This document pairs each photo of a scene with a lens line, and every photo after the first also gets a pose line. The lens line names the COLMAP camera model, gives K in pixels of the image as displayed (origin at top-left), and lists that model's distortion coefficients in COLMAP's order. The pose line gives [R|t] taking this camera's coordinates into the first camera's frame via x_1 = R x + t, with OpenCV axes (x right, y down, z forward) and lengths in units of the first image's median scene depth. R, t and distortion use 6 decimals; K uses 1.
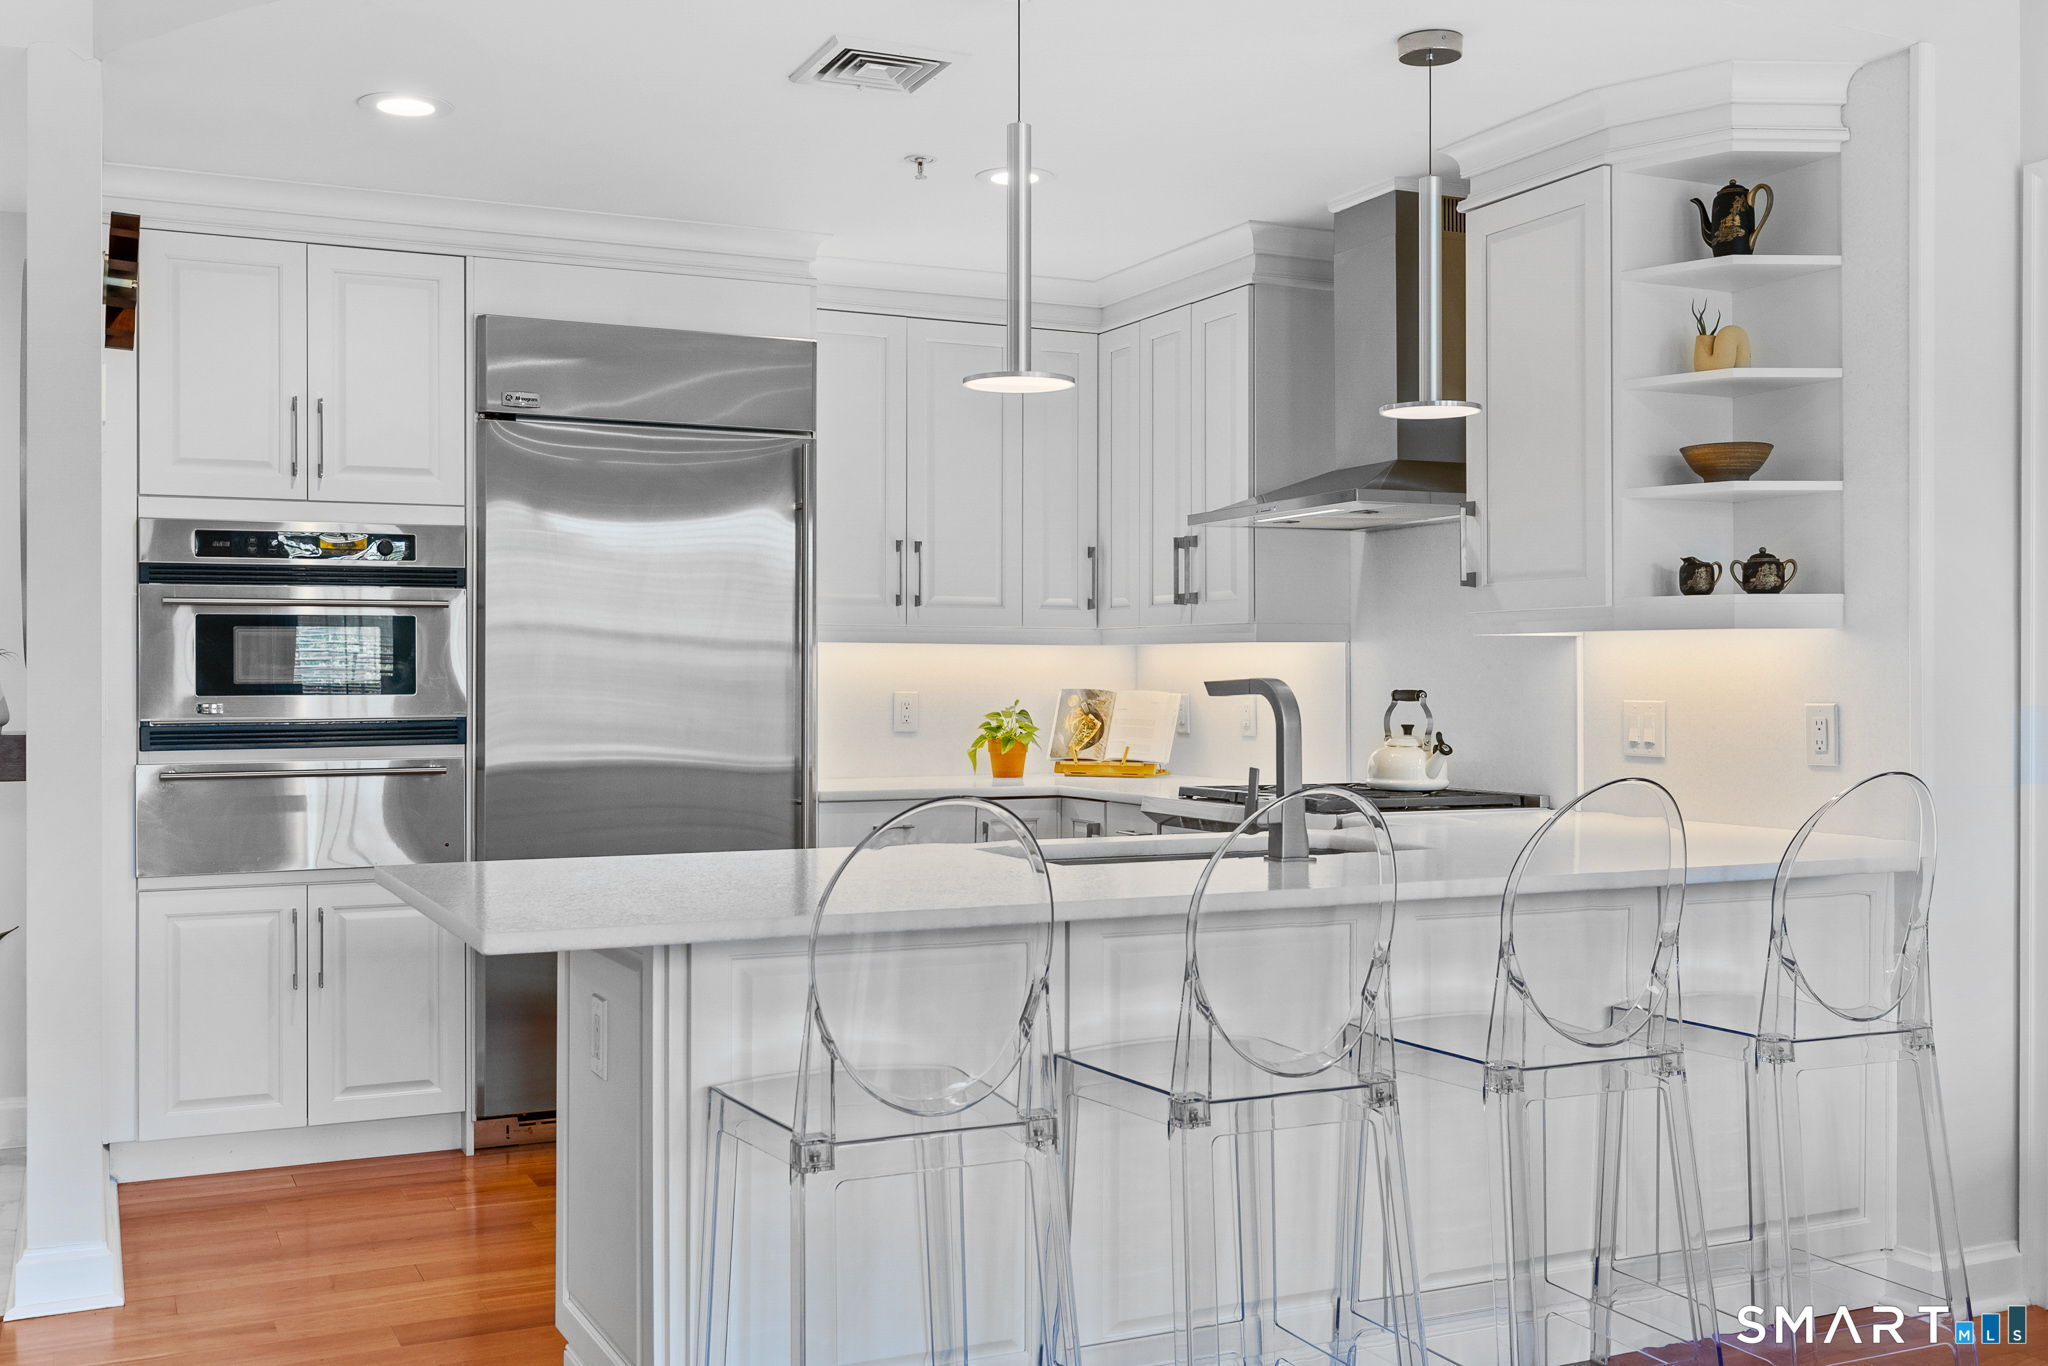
lens RADIAL K [[1969.9, 0, 1010.6], [0, 1969.9, 671.6], [0, 0, 1]] dist [0.003712, 0.000000]
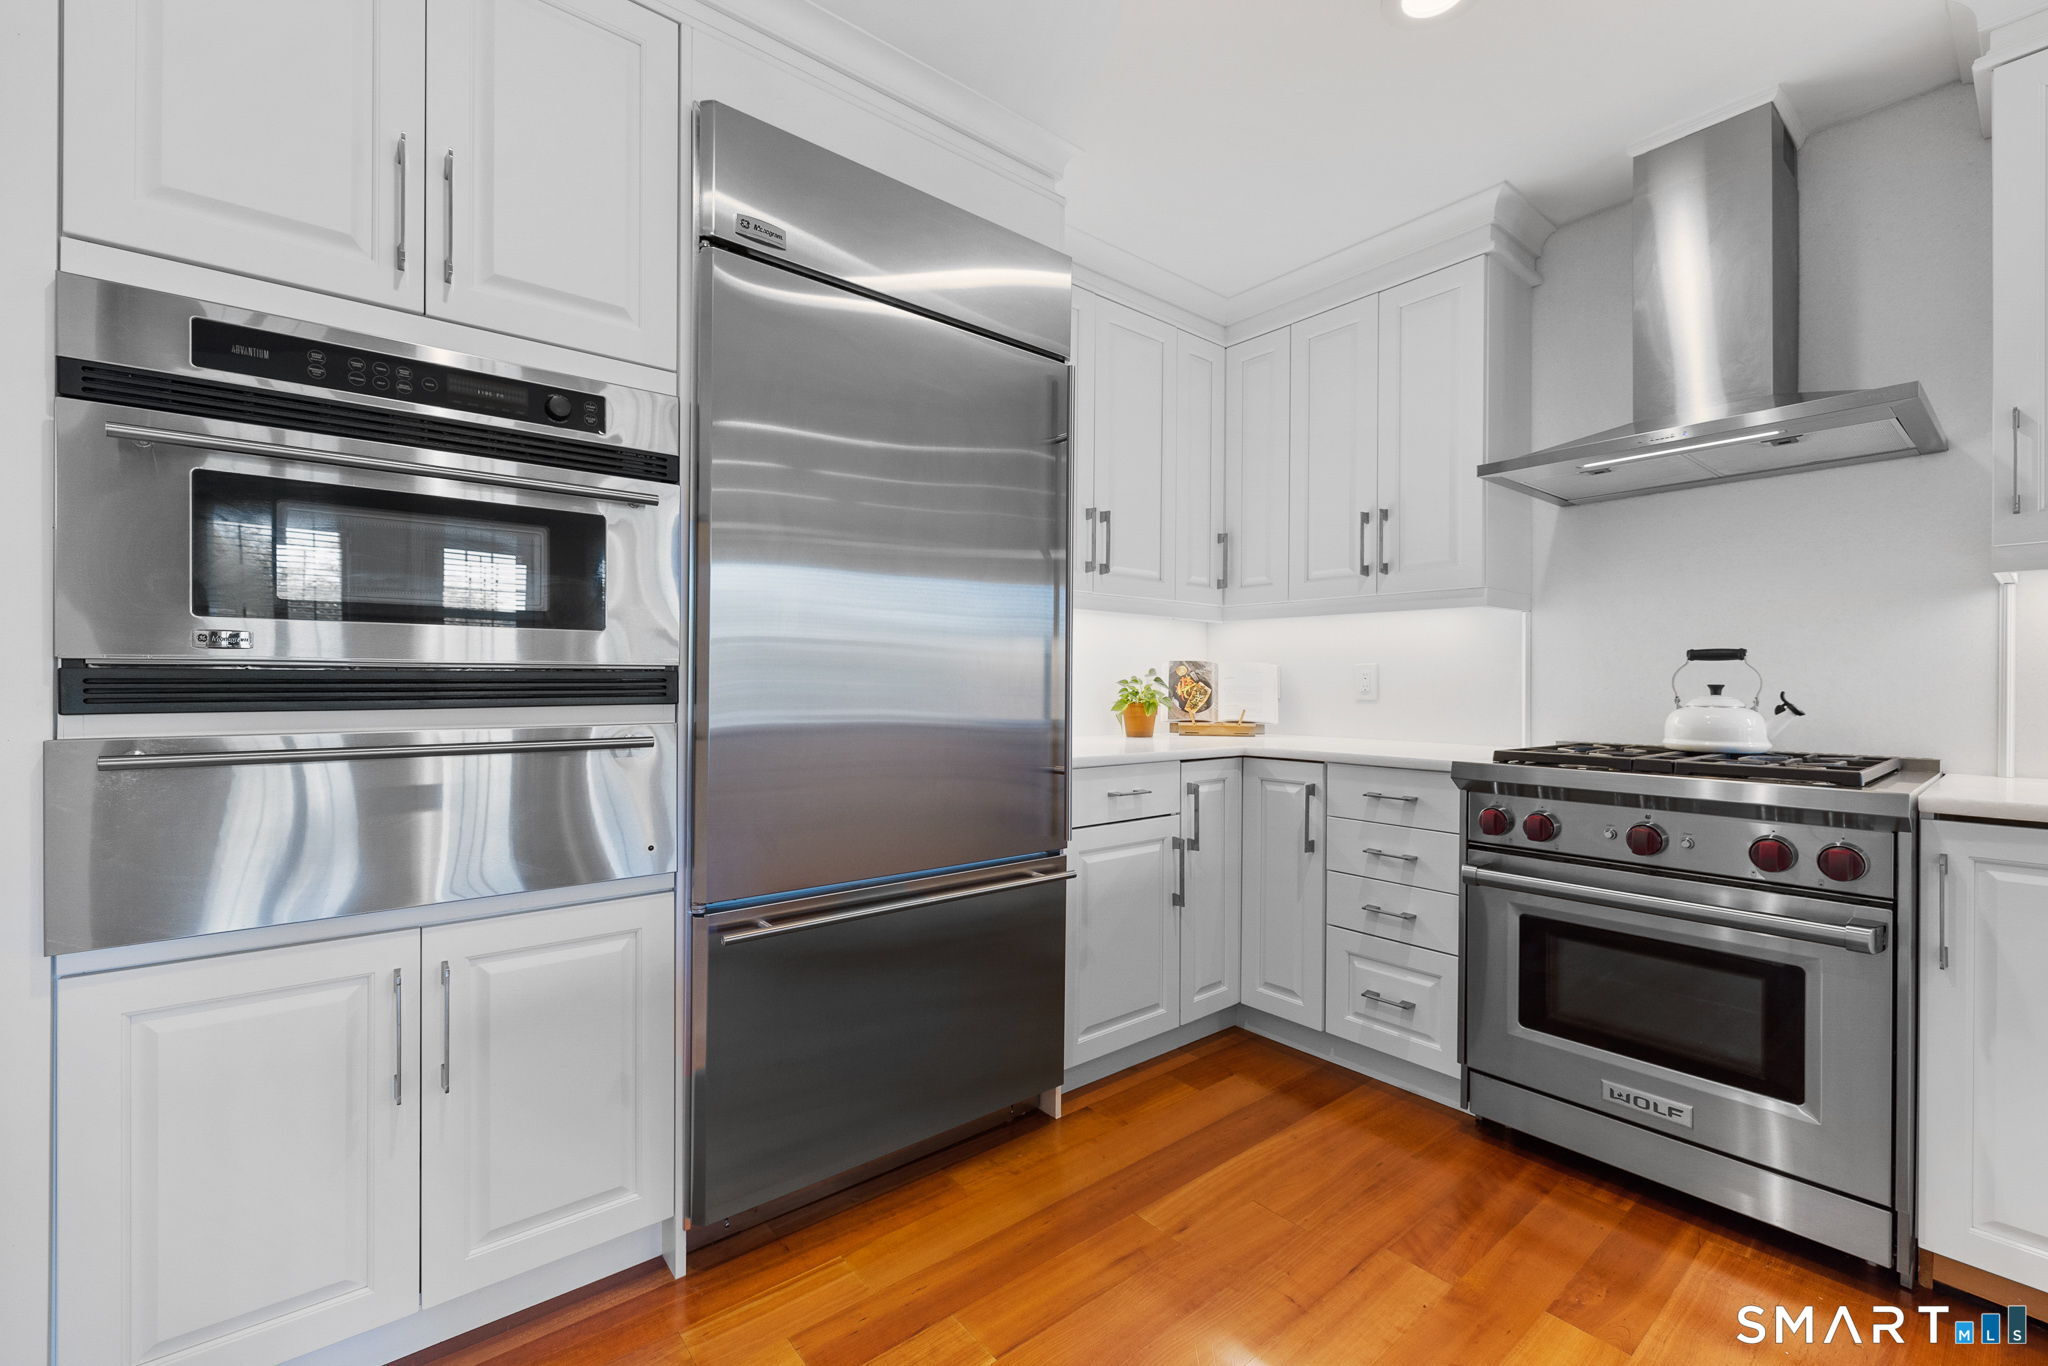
lens RADIAL K [[851.4, 0, 1017.6], [0, 851.4, 685.2], [0, 0, 1]] dist [-0.001947, -0.000274]
pose [[0.971246, 0.006034, 0.238000, -0.245786], [-0.007219, 0.999965, 0.004109, 0.029679], [-0.237967, -0.005709, 0.971256, 0.717384]]
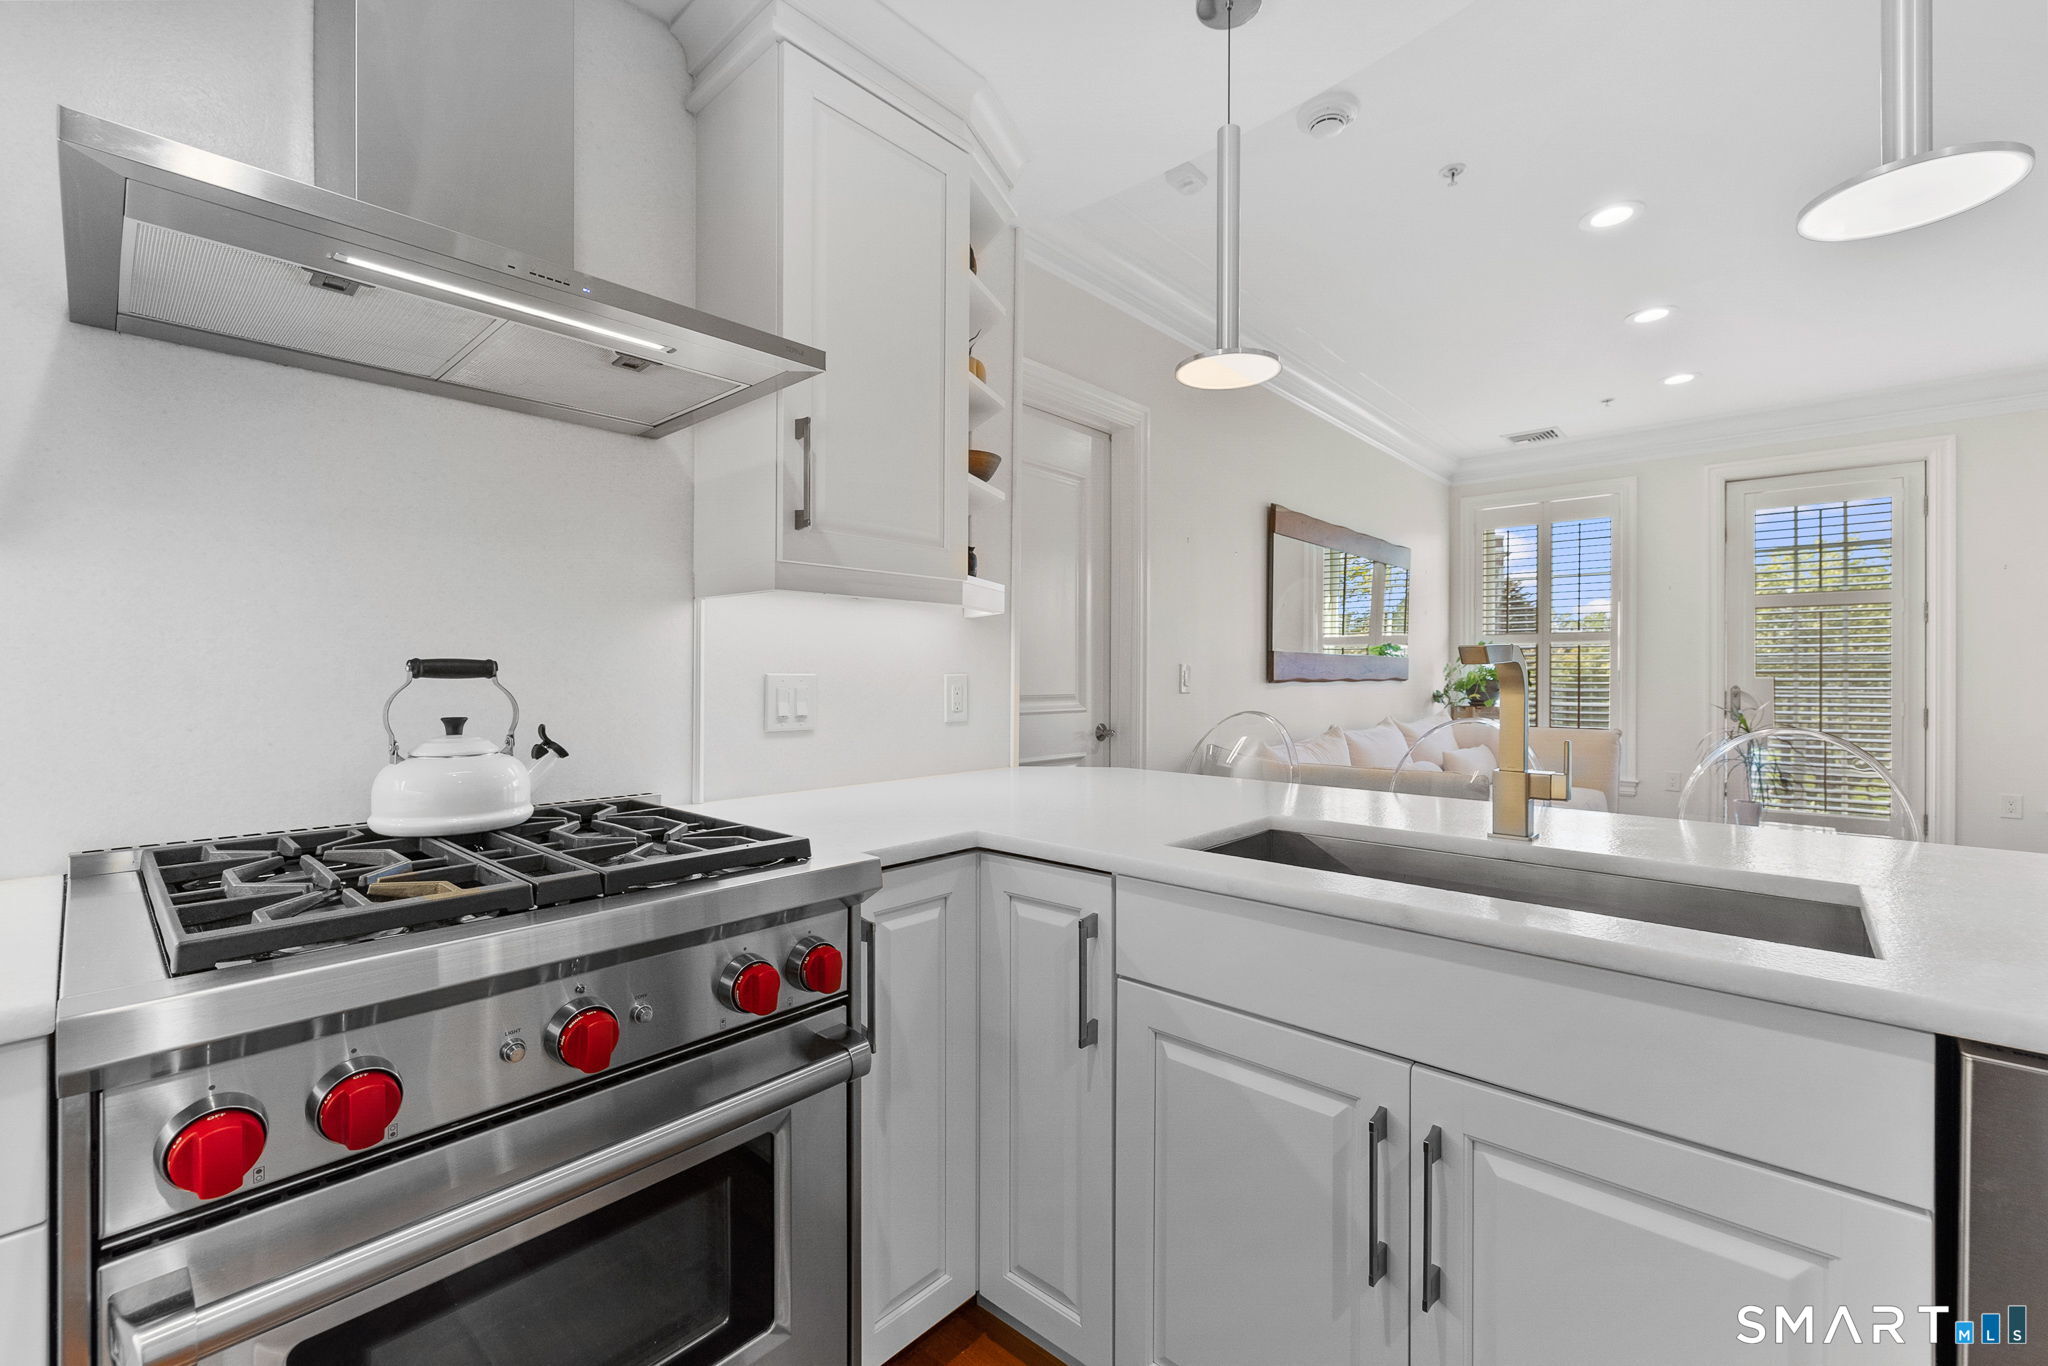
lens RADIAL K [[851.4, 0, 1017.4], [0, 851.4, 671.6], [0, 0, 1]] dist [-0.001947, -0.000274]
pose [[-0.381559, 0.000151, 0.924344, -0.106042], [-0.005915, 0.999979, -0.002605, 0.013511], [-0.924325, -0.006461, -0.381550, 0.999153]]
